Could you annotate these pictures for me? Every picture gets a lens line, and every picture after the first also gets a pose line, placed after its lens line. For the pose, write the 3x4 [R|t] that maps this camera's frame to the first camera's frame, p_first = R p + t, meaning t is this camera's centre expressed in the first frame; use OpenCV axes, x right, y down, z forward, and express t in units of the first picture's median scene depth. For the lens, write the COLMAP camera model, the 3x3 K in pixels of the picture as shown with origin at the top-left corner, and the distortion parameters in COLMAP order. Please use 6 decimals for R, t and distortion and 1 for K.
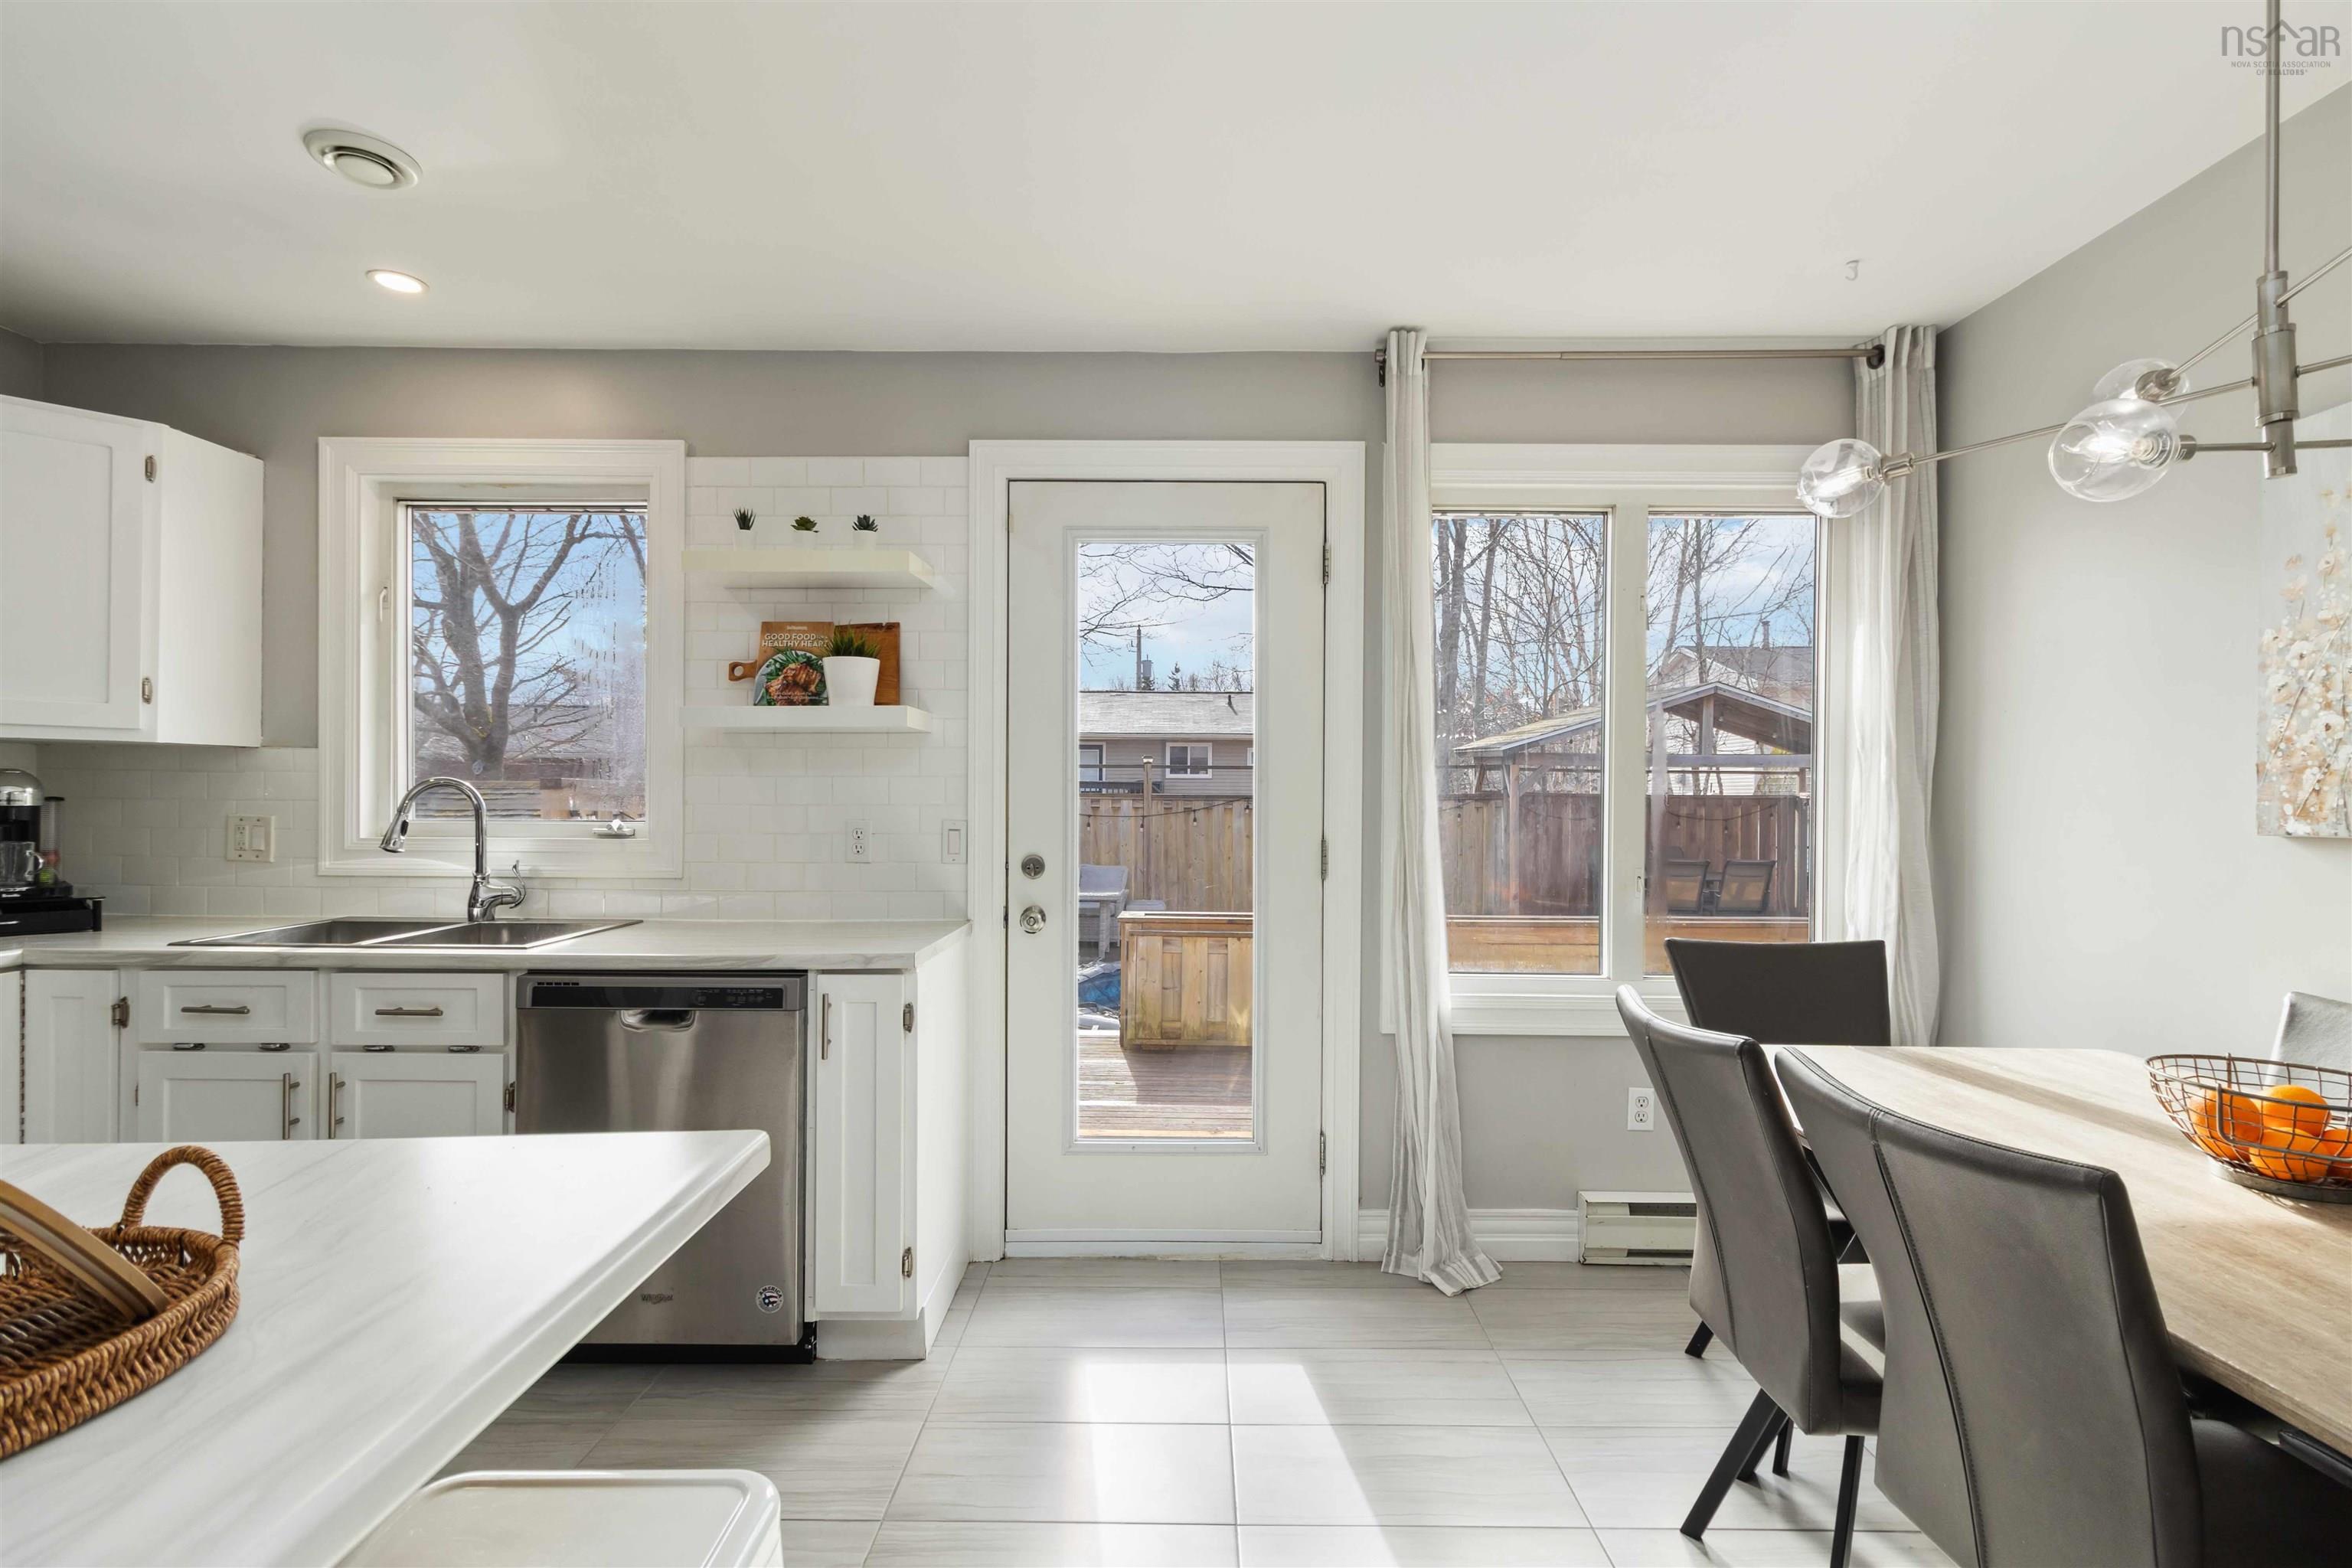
lens RADIAL K [[1096.2, 0, 1200.0], [0, 1096.2, 797.9], [0, 0, 1]] dist [0.003310, -0.000488]
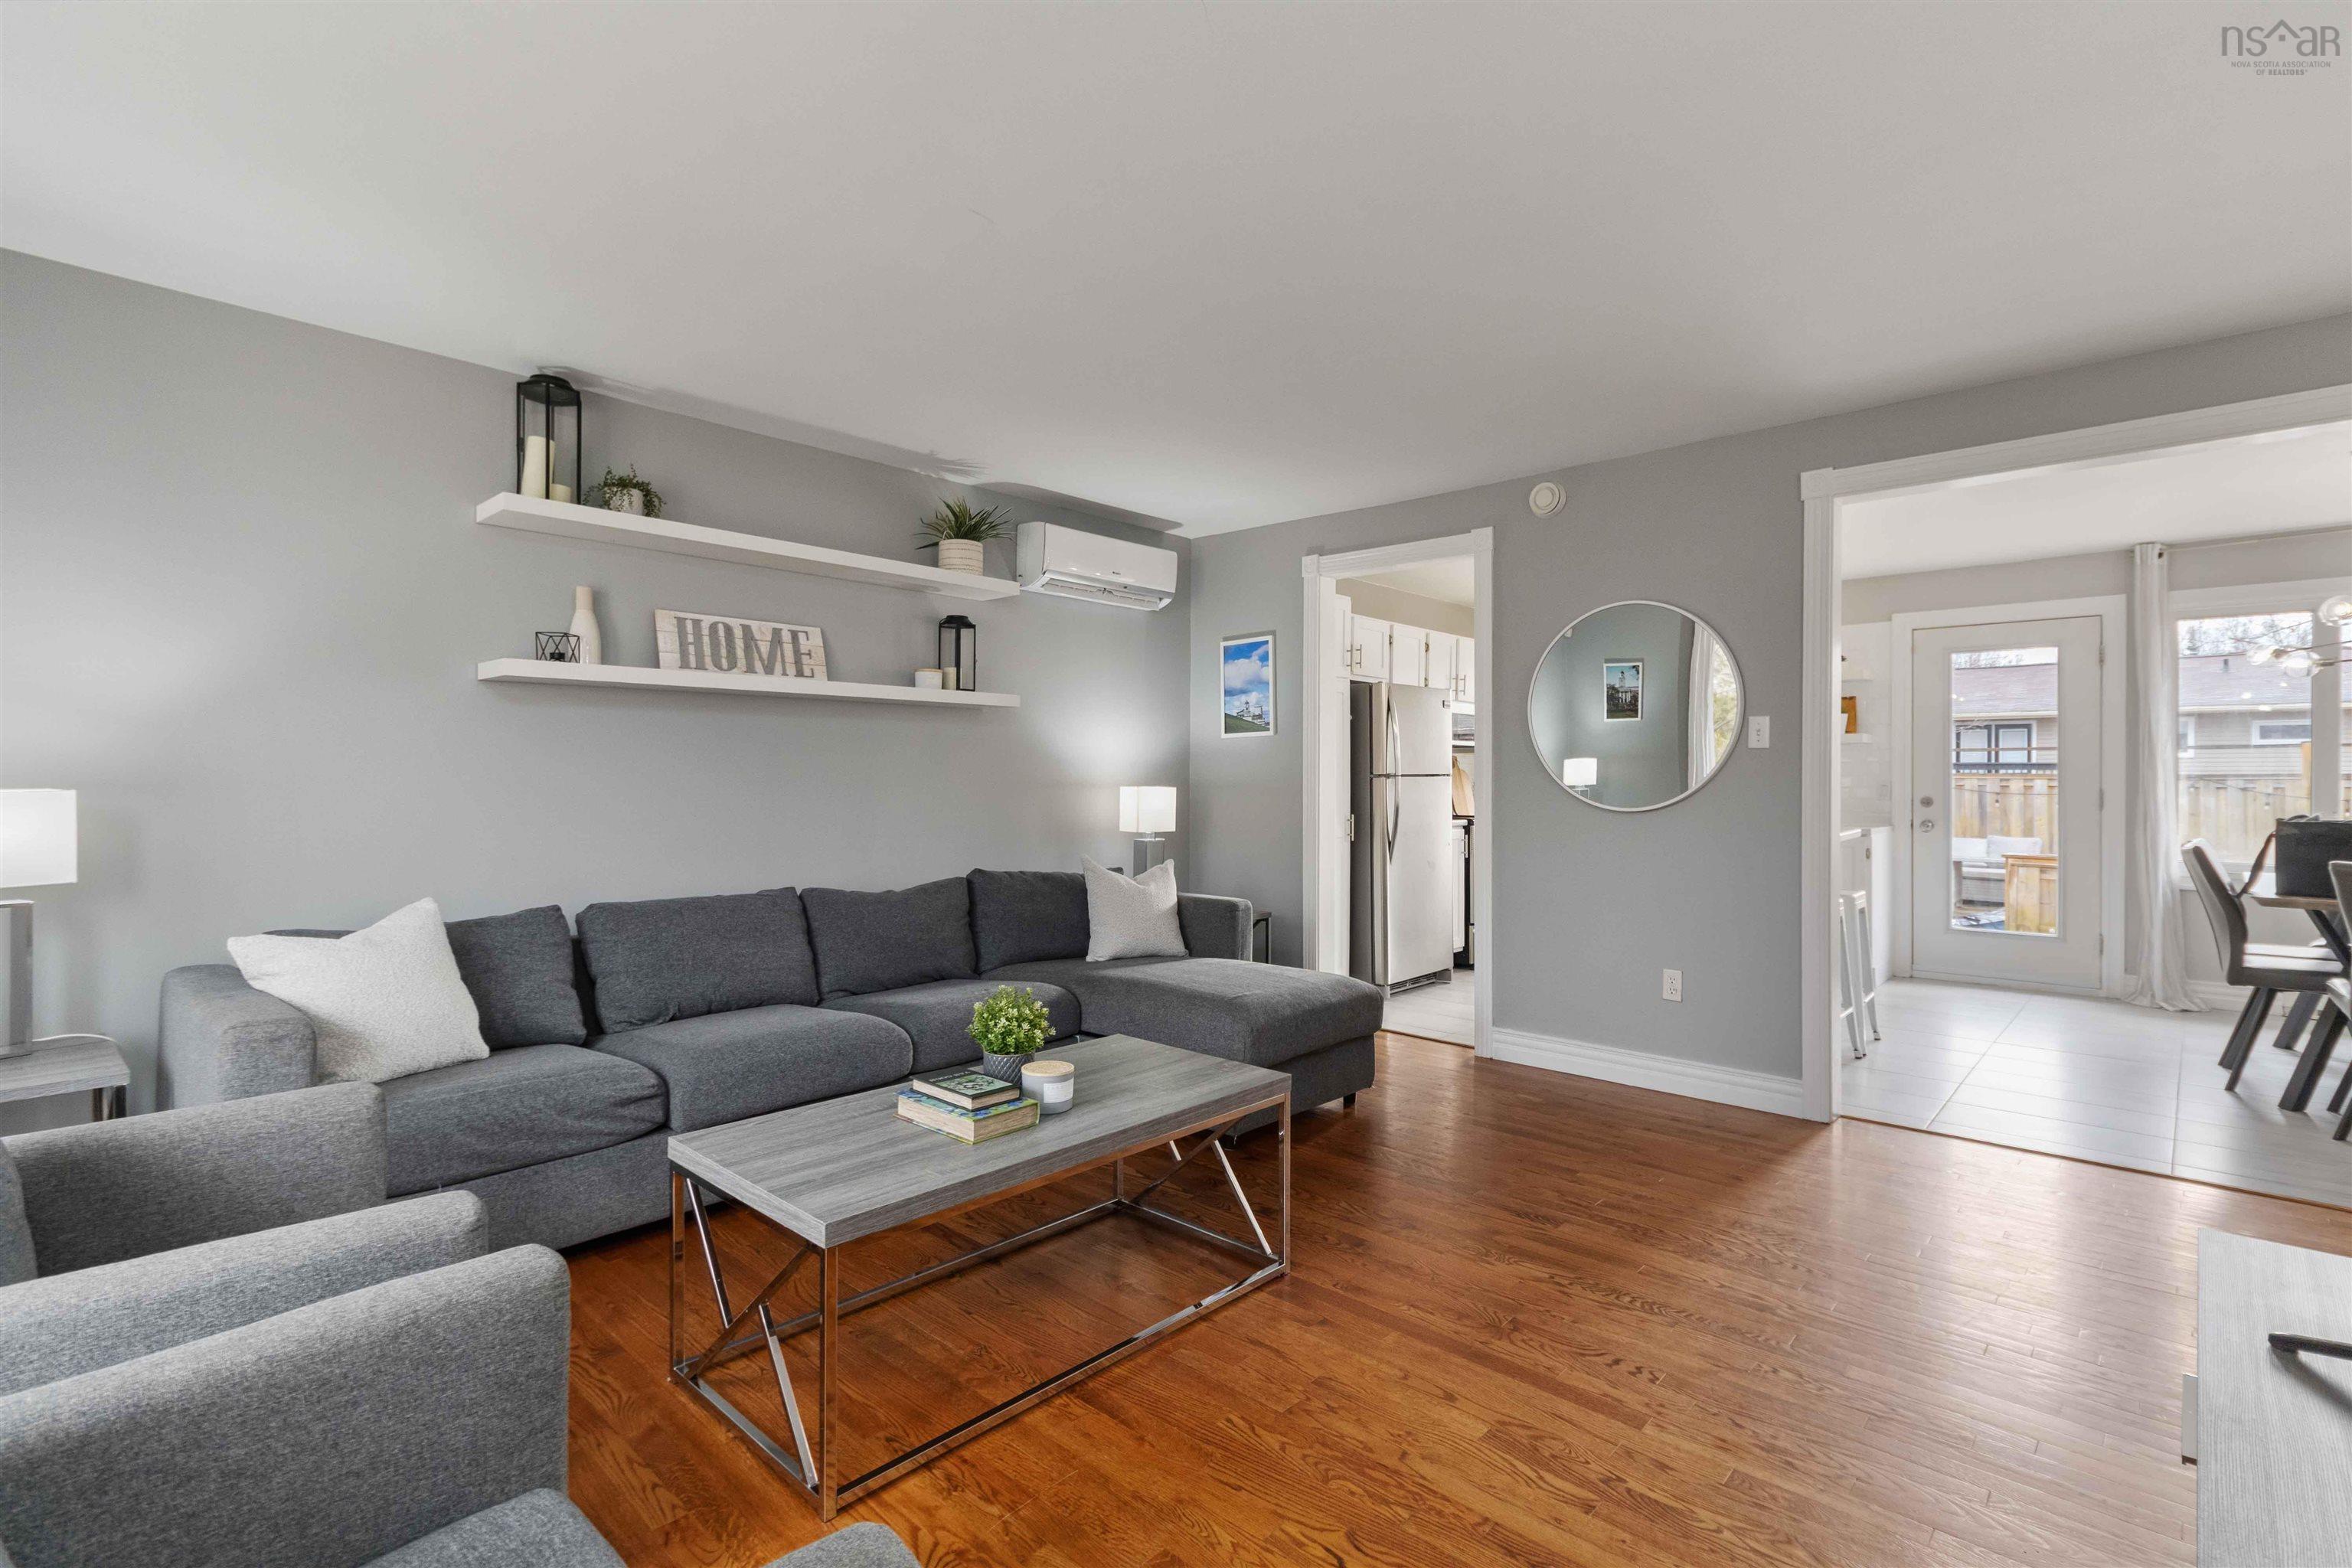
lens RADIAL K [[1096.2, 0, 1184.9], [0, 1096.2, 778.4], [0, 0, 1]] dist [0.003310, -0.000488]
pose [[0.729632, -0.002252, -0.683837, 0.276655], [-0.000982, 0.999990, -0.004340, 0.027221], [0.683840, 0.003838, 0.729622, -1.707027]]
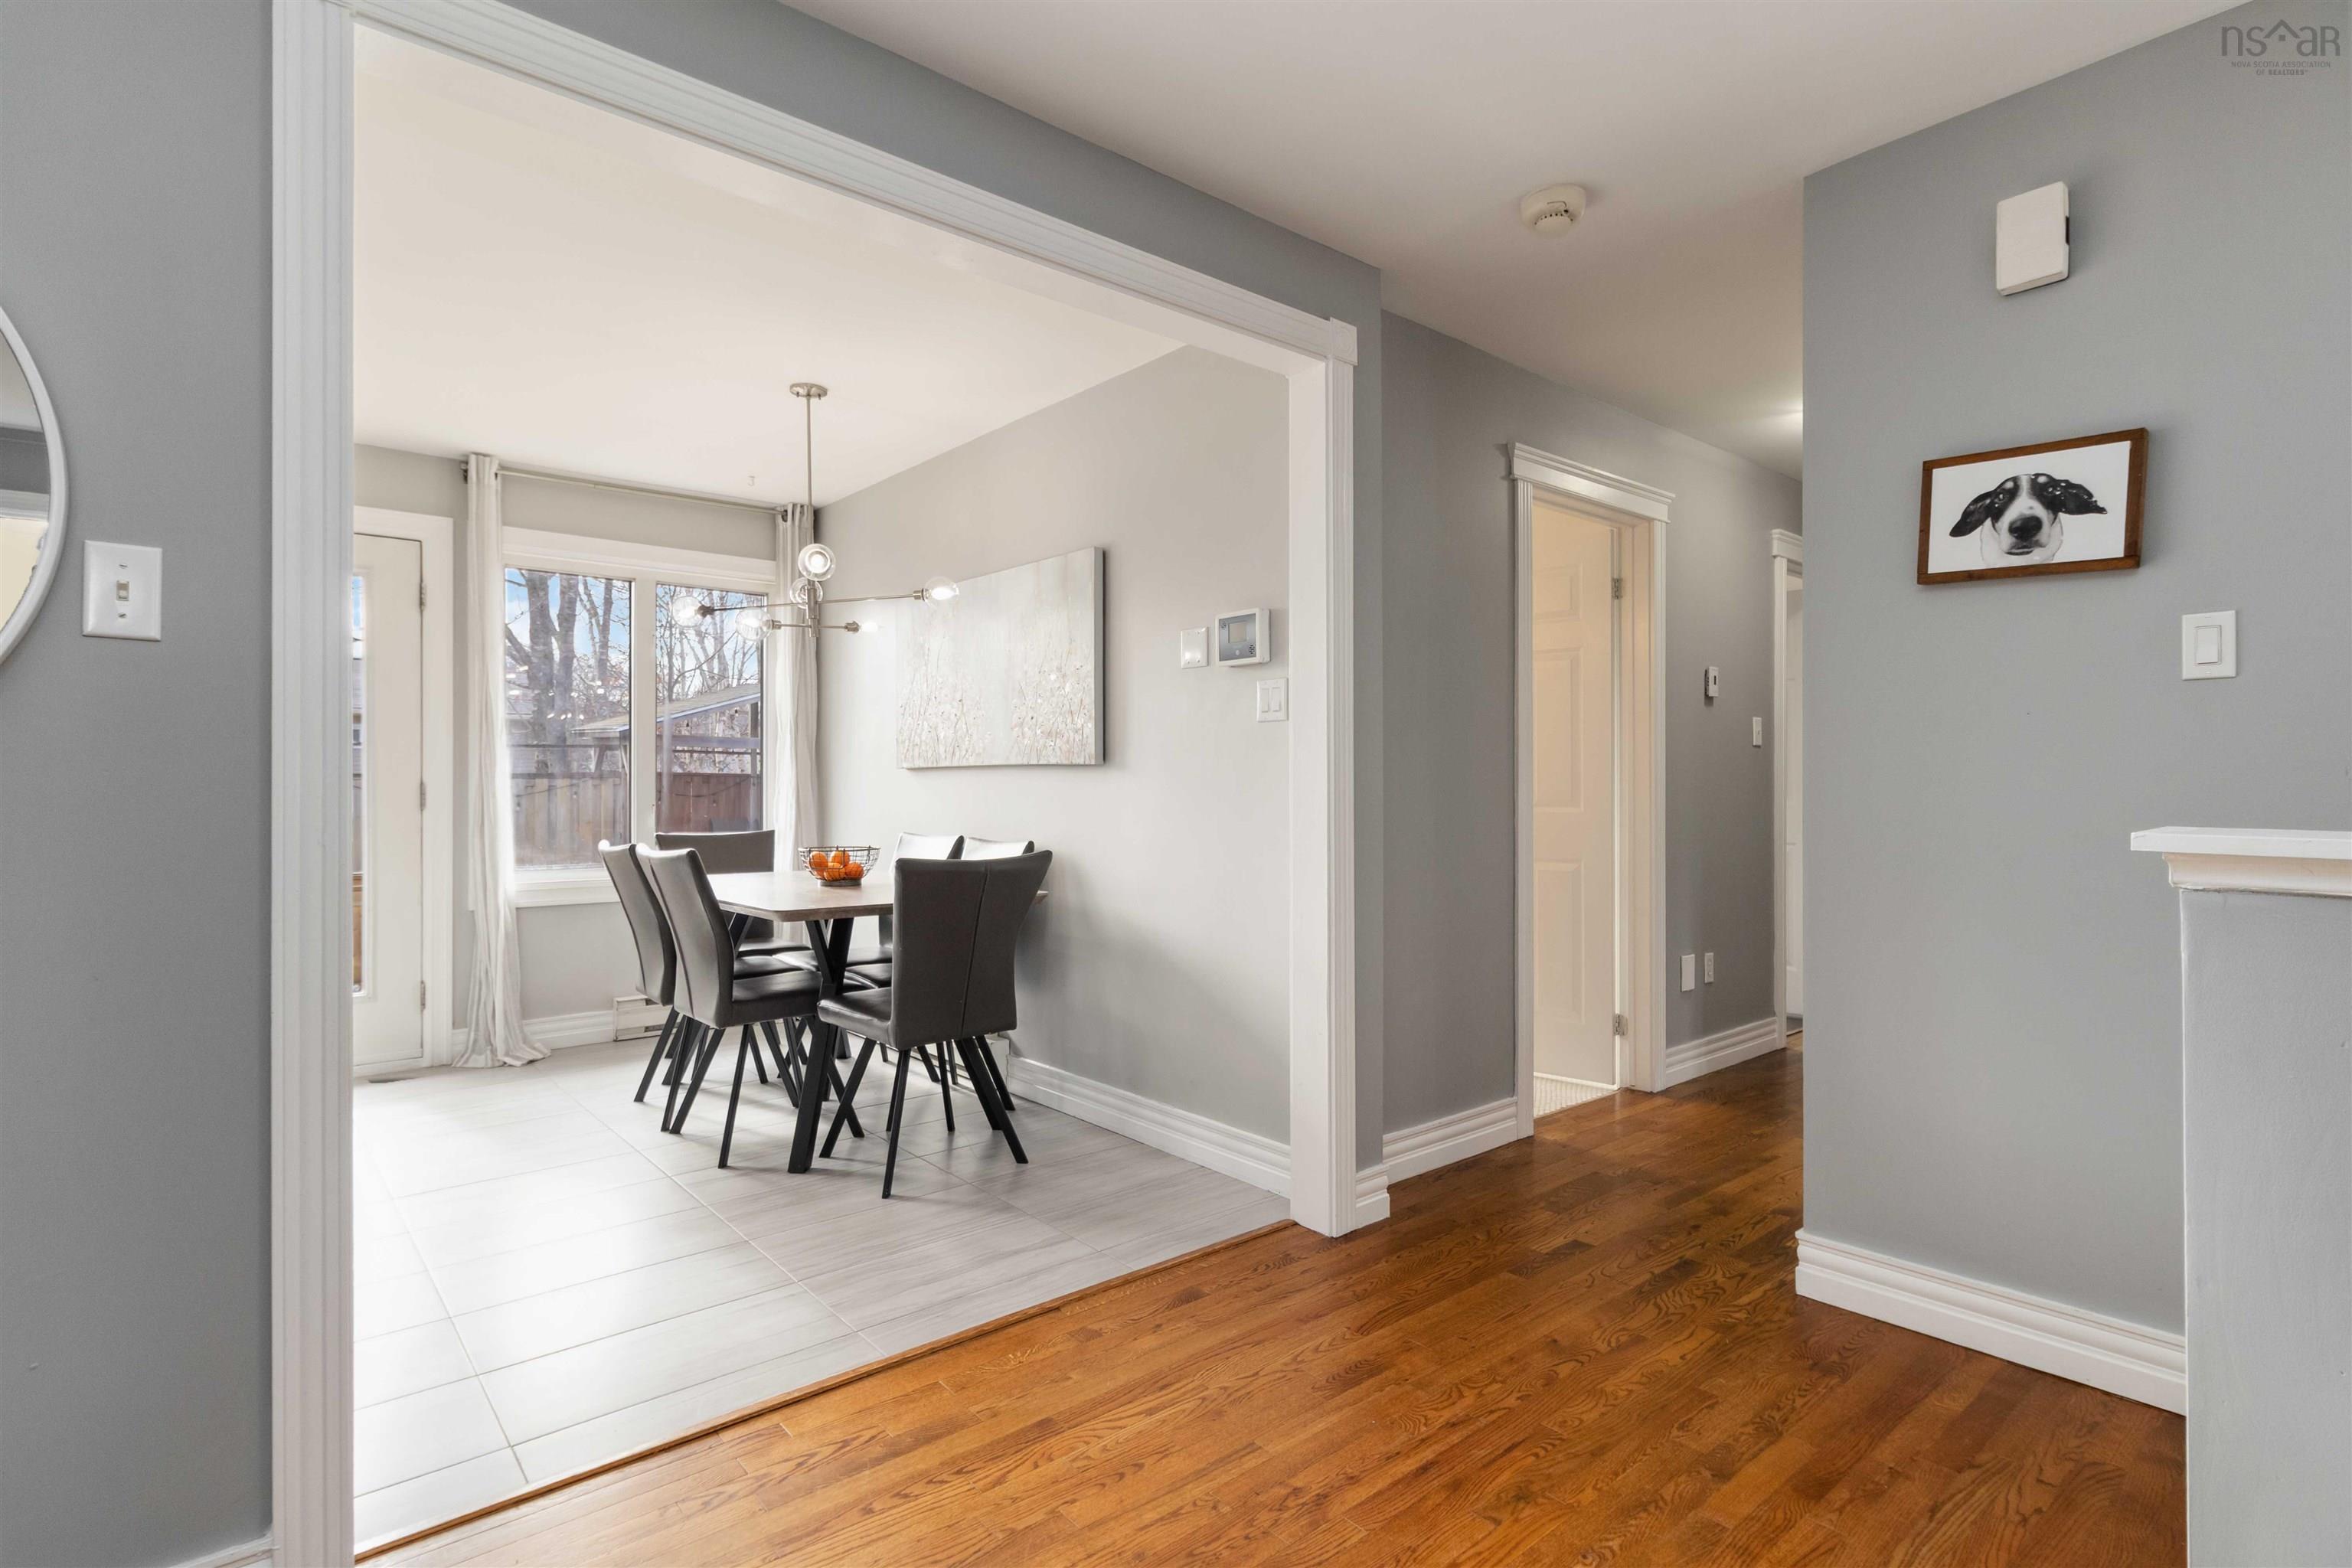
lens RADIAL K [[1158.3, 0, 1189.8], [0, 1158.3, 785.2], [0, 0, 1]] dist [0.019336, -0.004899]
pose [[0.766961, -0.006792, 0.641657, -0.107549], [0.007799, 0.999969, 0.001262, 0.048536], [-0.641646, 0.004036, 0.766990, -0.911911]]
